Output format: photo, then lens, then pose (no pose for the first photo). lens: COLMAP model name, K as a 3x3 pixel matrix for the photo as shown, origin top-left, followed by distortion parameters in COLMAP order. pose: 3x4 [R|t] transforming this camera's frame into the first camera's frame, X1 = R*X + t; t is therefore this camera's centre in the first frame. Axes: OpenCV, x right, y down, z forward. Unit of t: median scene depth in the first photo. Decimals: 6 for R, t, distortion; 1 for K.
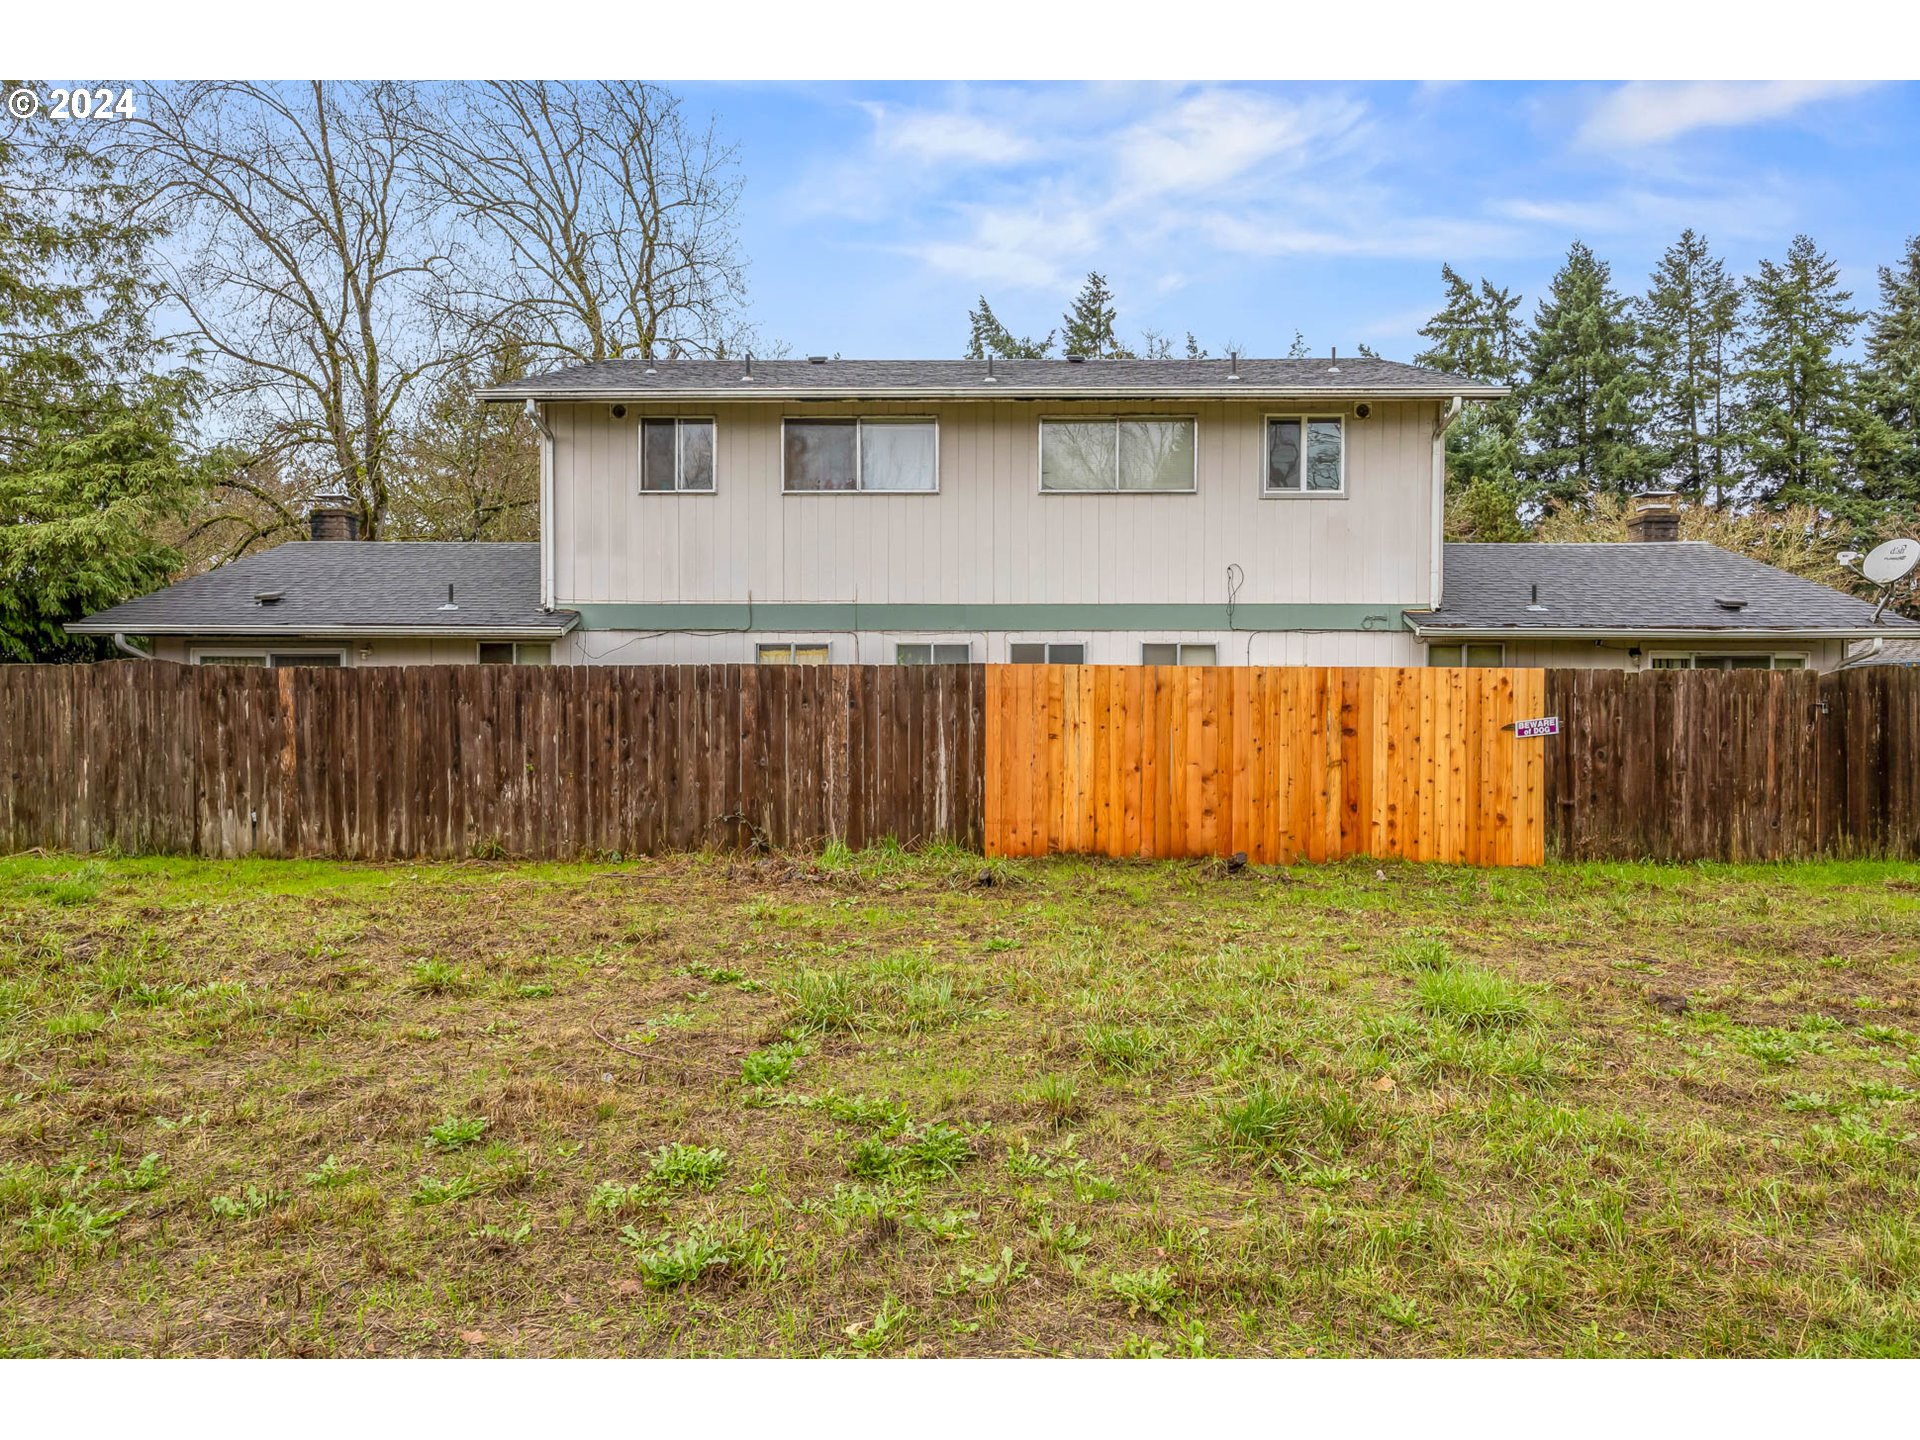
lens RADIAL K [[1252.8, 0, 962.4], [0, 1252.8, 714.7], [0, 0, 1]] dist [0.008509, 0.006587]
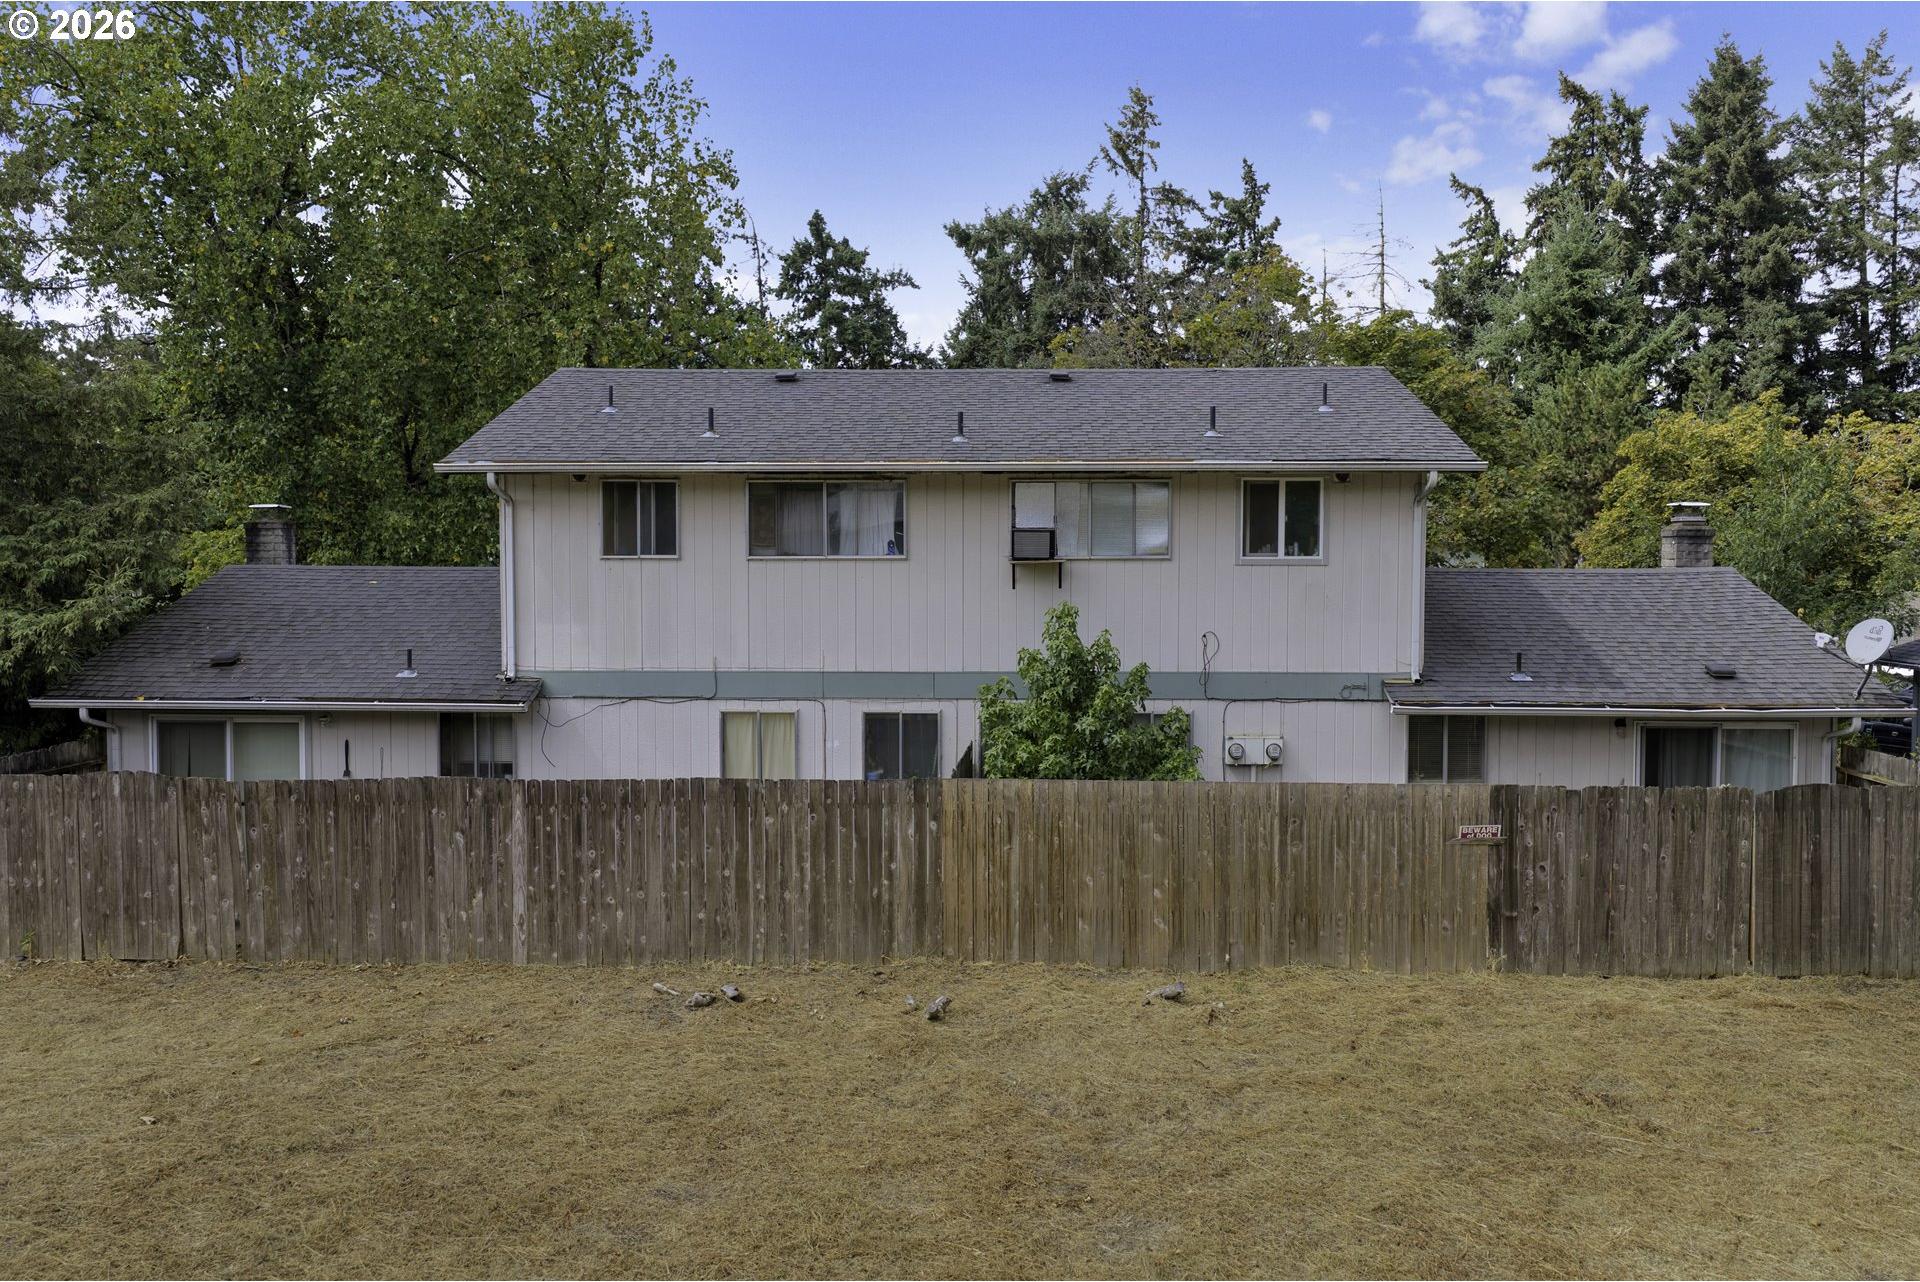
lens RADIAL K [[1550.3, 0, 962.8], [0, 1550.3, 637.0], [0, 0, 1]] dist [0.006692, -0.009945]
pose [[0.999889, -0.000317, -0.014870, 0.042530], [0.000789, 0.999496, 0.031745, -0.153999], [0.014852, -0.031754, 0.999385, -0.207437]]
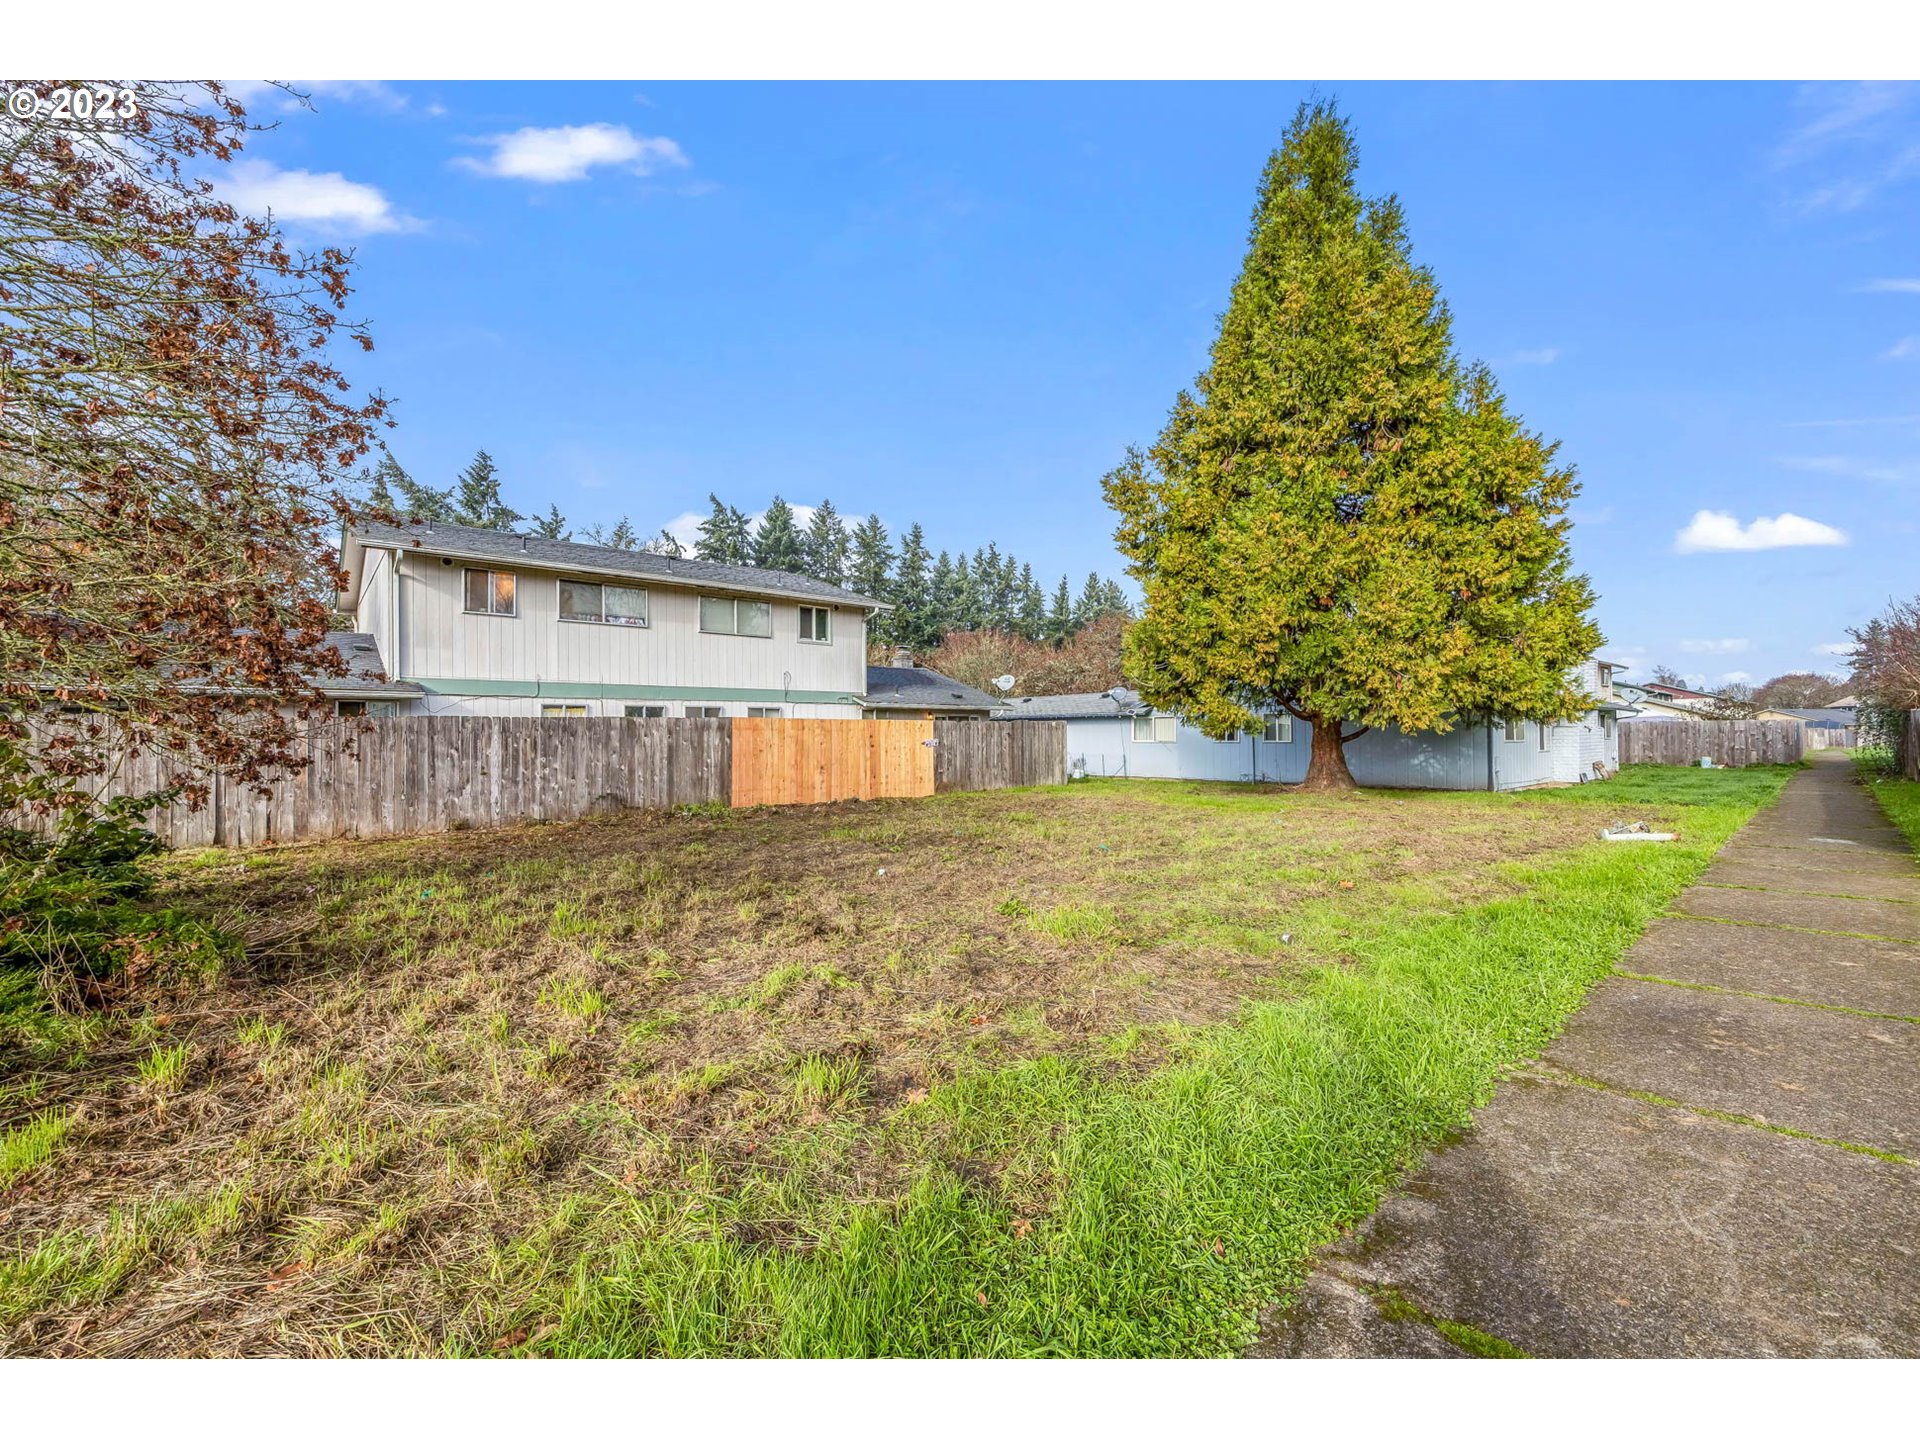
lens RADIAL K [[767.7, 0, 953.4], [0, 767.7, 721.0], [0, 0, 1]] dist [-0.002248, -0.000118]
pose [[0.751170, 0.002641, 0.660104, -0.440338], [0.021398, 0.999369, -0.028348, 0.008902], [-0.659762, 0.035419, 0.750640, -0.181797]]
